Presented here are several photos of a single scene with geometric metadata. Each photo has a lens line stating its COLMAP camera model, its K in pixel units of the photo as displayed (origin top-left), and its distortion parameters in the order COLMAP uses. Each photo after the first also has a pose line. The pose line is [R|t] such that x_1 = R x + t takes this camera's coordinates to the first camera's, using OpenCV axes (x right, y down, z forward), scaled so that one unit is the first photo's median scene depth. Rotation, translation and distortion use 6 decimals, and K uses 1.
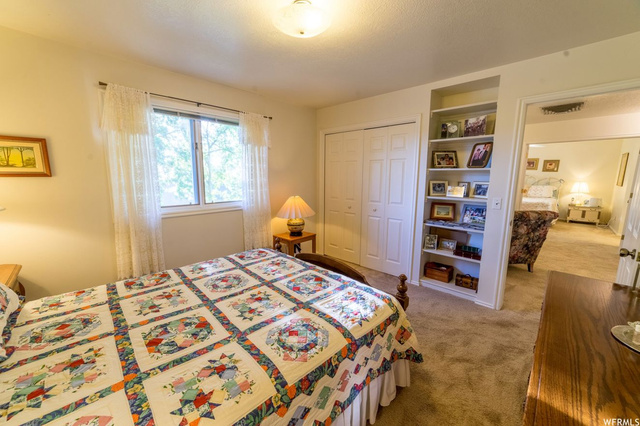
lens RADIAL K [[247.0, 0, 318.4], [0, 247.0, 211.9], [0, 0, 1]] dist [-0.003036, -0.000200]
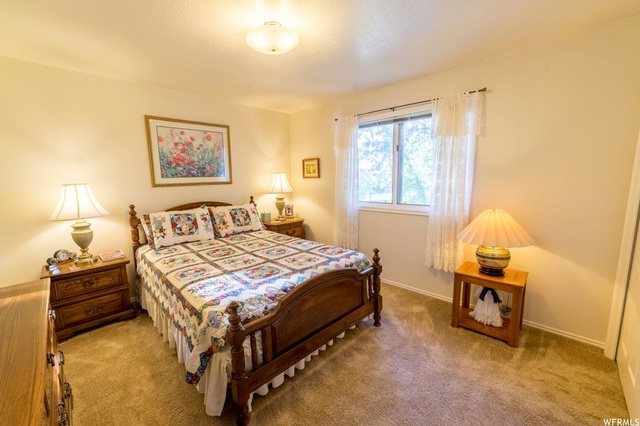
lens RADIAL K [[260.9, 0, 315.4], [0, 260.9, 212.0], [0, 0, 1]] dist [-0.002500, -0.000238]
pose [[0.008008, 0.128949, -0.991619, 1.142947], [-0.134544, 0.982773, 0.126712, -0.172015], [0.990875, 0.132402, 0.025219, 1.197619]]
